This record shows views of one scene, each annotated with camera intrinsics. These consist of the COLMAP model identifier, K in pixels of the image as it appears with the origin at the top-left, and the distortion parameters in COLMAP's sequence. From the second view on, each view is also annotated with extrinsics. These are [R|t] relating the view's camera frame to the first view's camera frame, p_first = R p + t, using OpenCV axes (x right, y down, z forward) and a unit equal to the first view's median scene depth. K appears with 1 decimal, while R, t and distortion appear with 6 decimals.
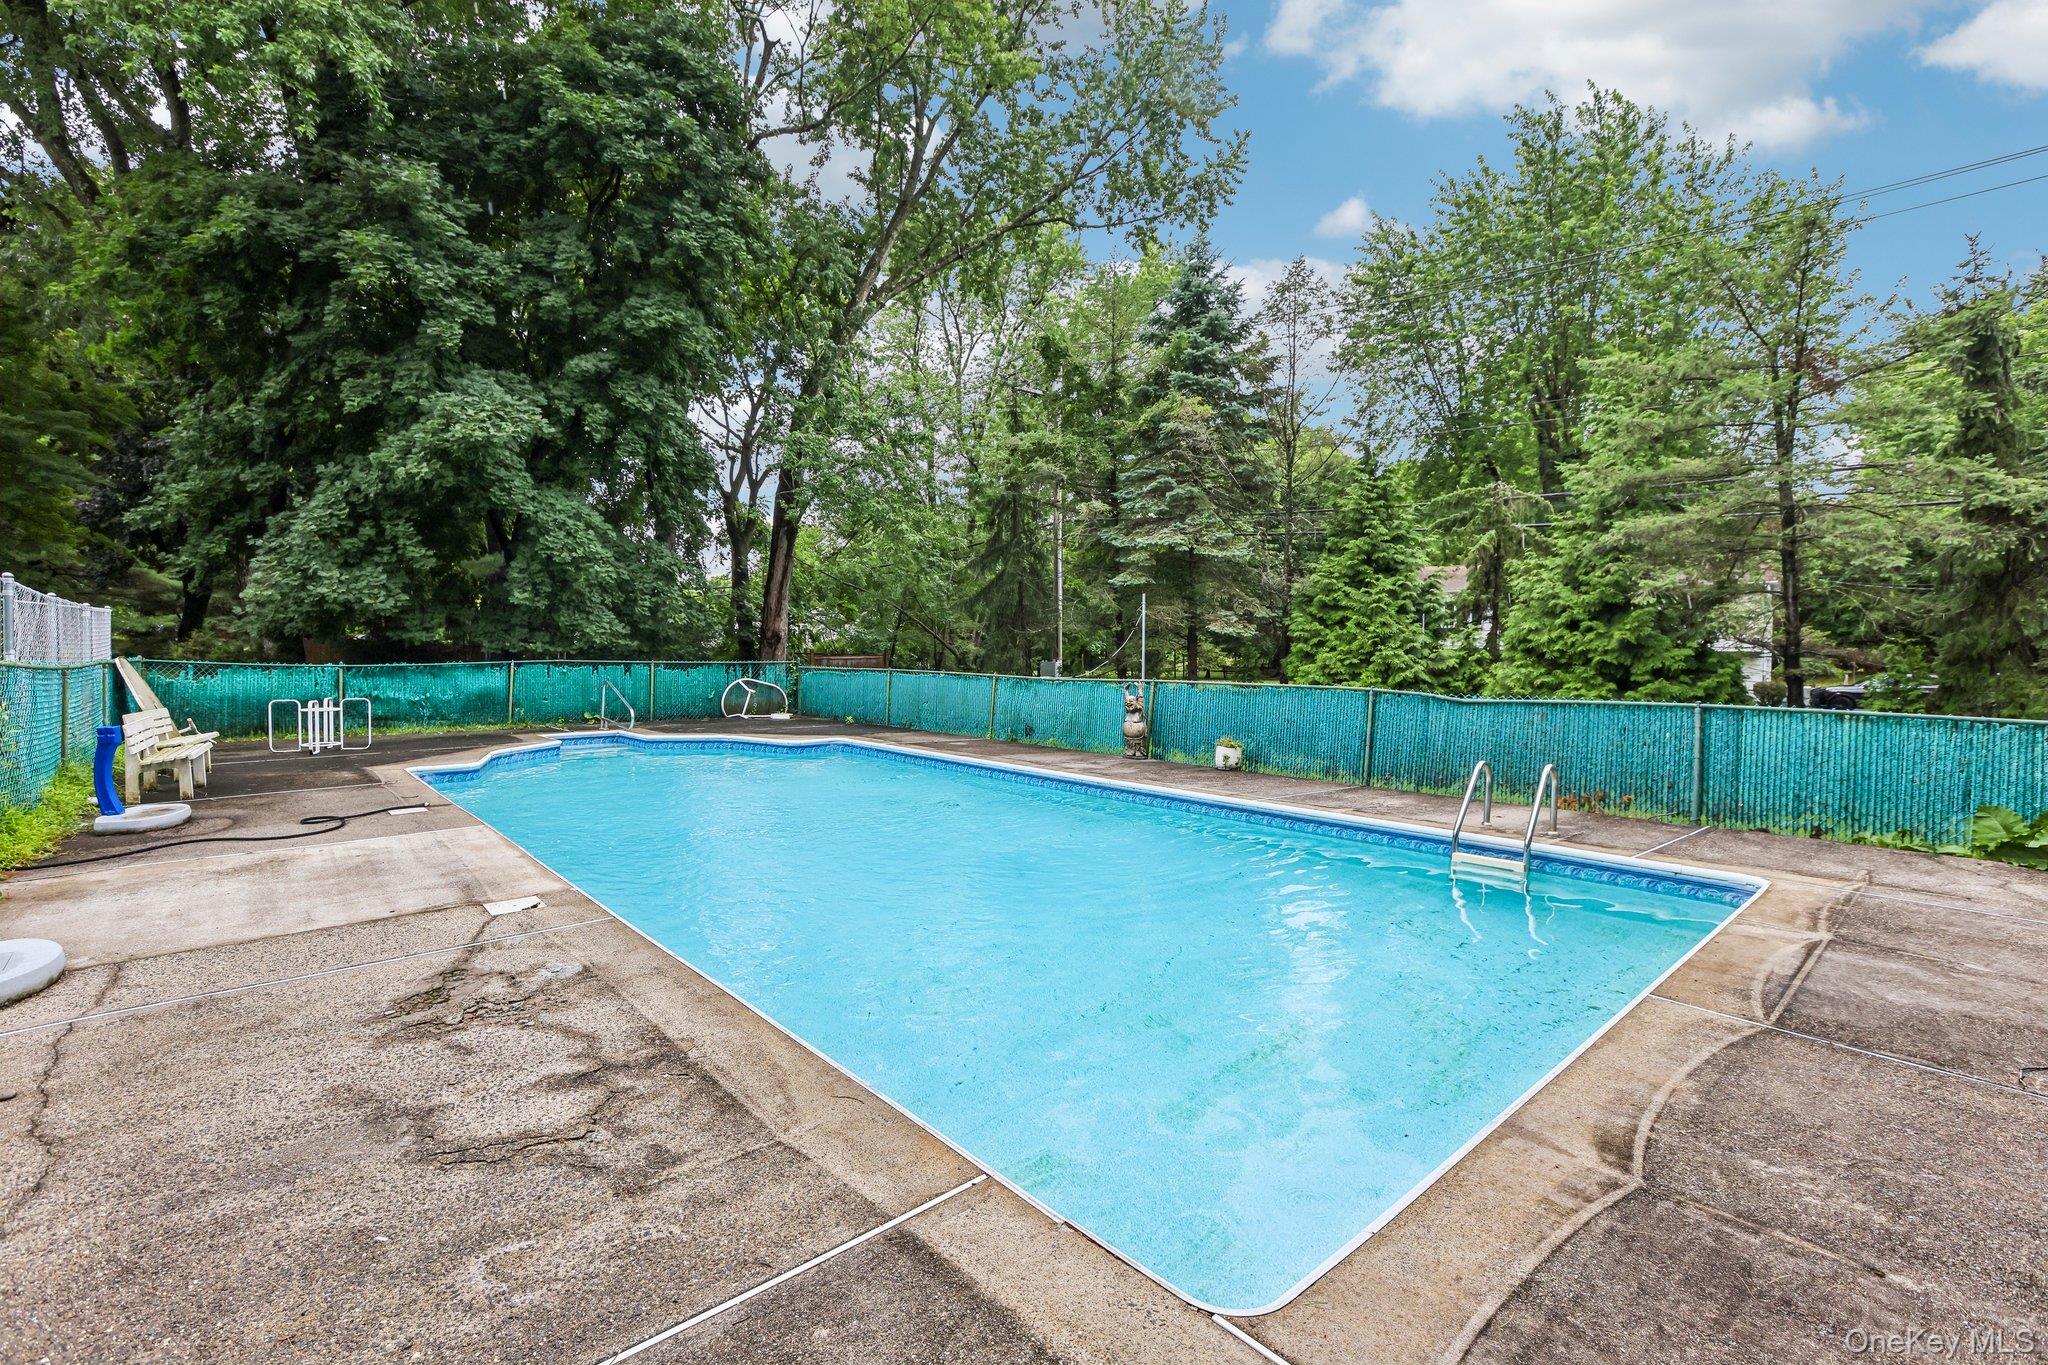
lens RADIAL K [[927.7, 0, 1032.7], [0, 927.7, 673.5], [0, 0, 1]] dist [-0.022580, 0.003061]
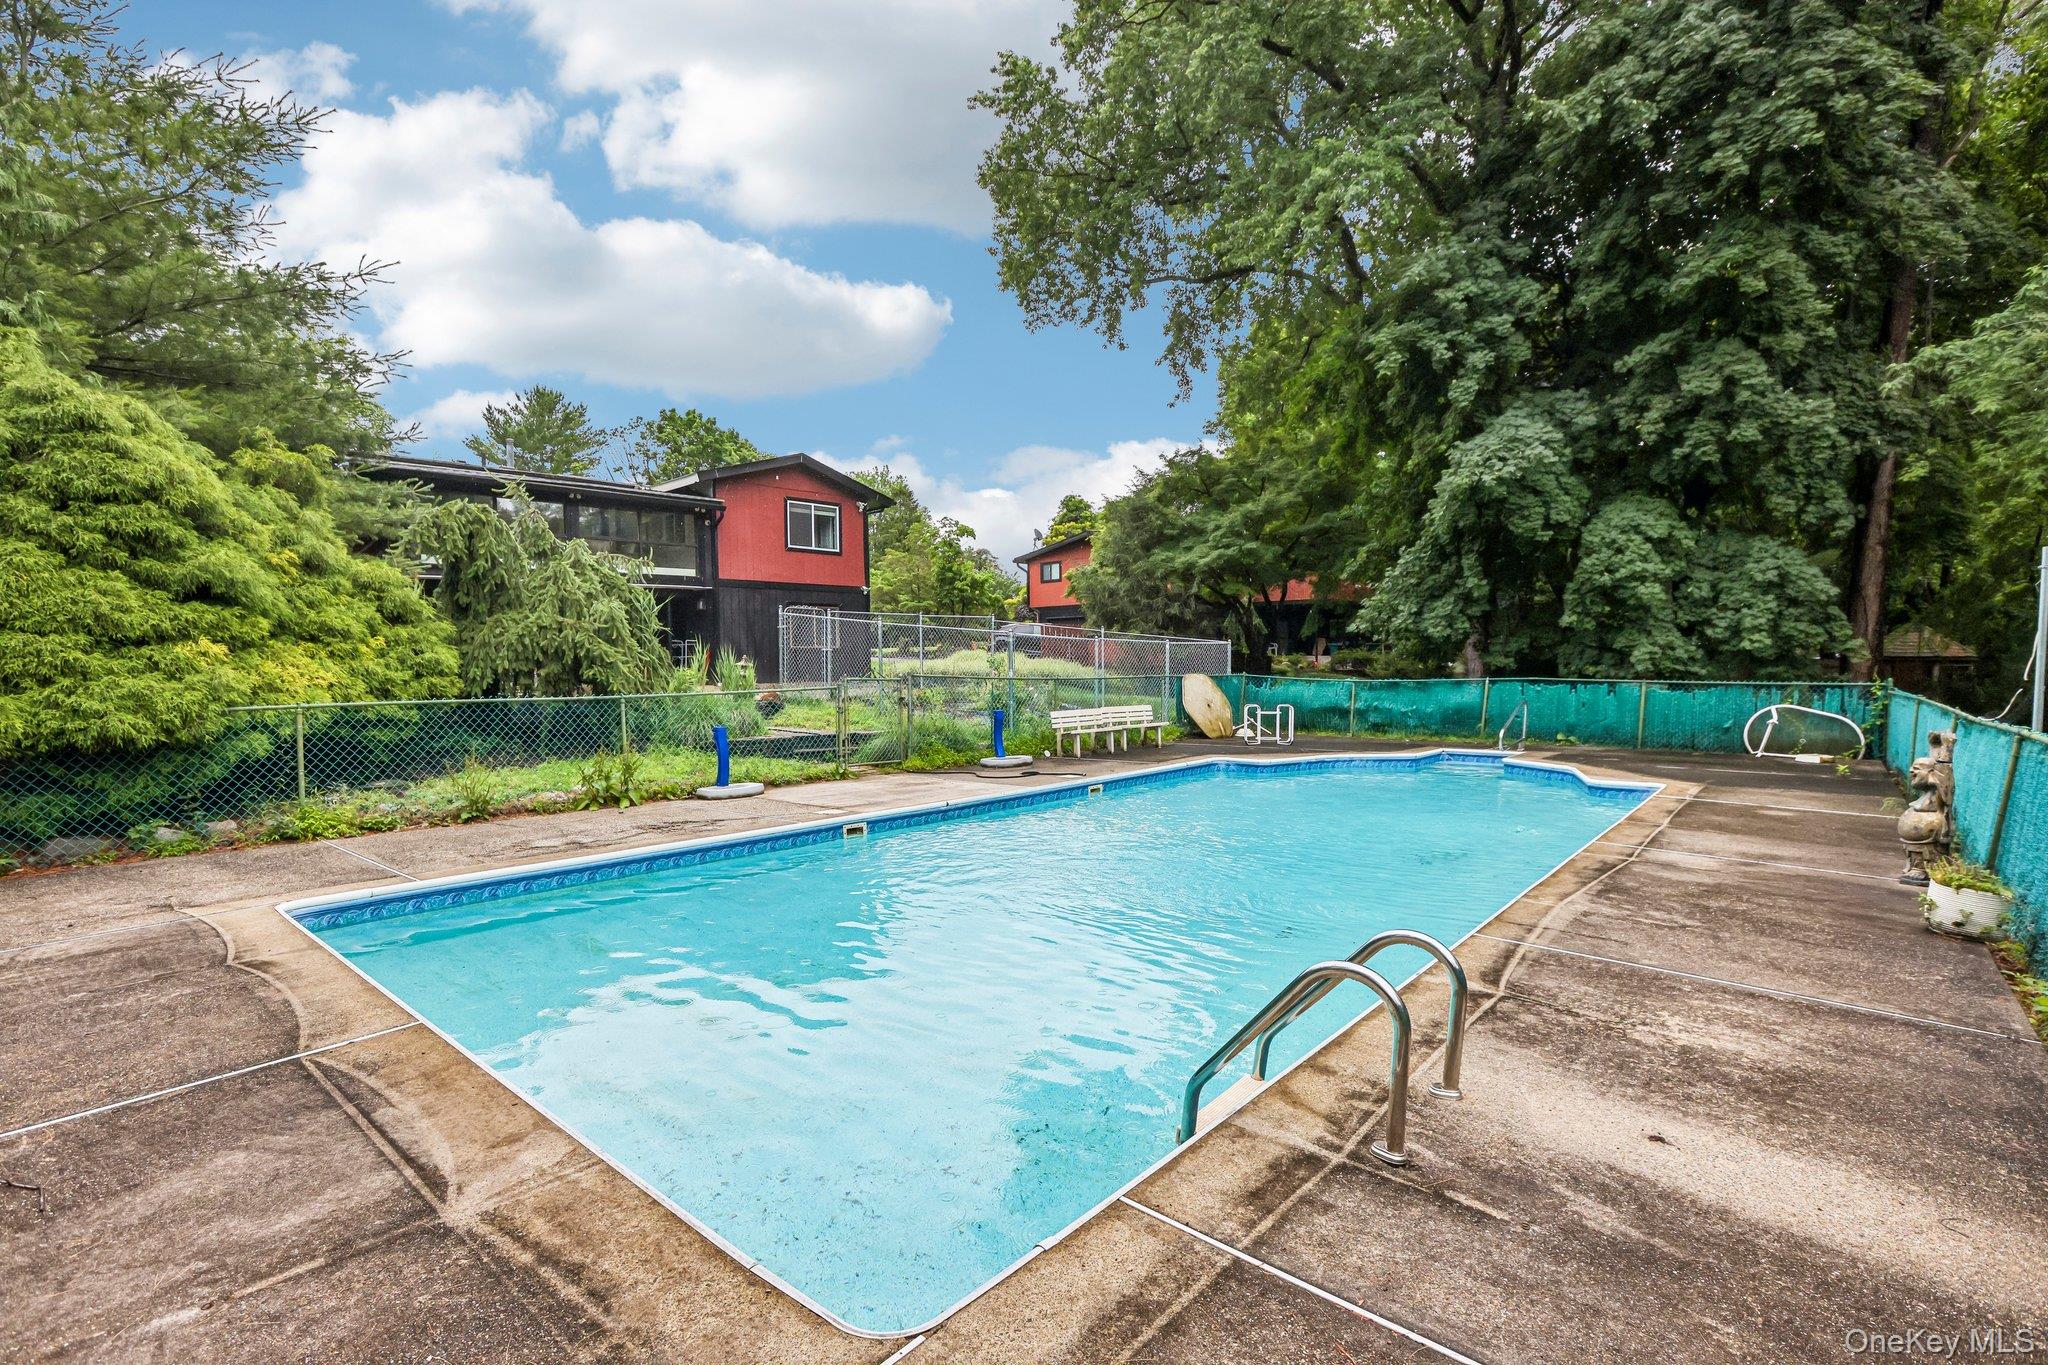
lens RADIAL K [[927.7, 0, 1033.3], [0, 927.7, 689.5], [0, 0, 1]] dist [-0.022580, 0.003061]
pose [[0.121587, 0.005626, -0.992565, 1.770409], [-0.014957, 0.999881, 0.003835, -0.012416], [0.992468, 0.014380, 0.121657, 1.573647]]
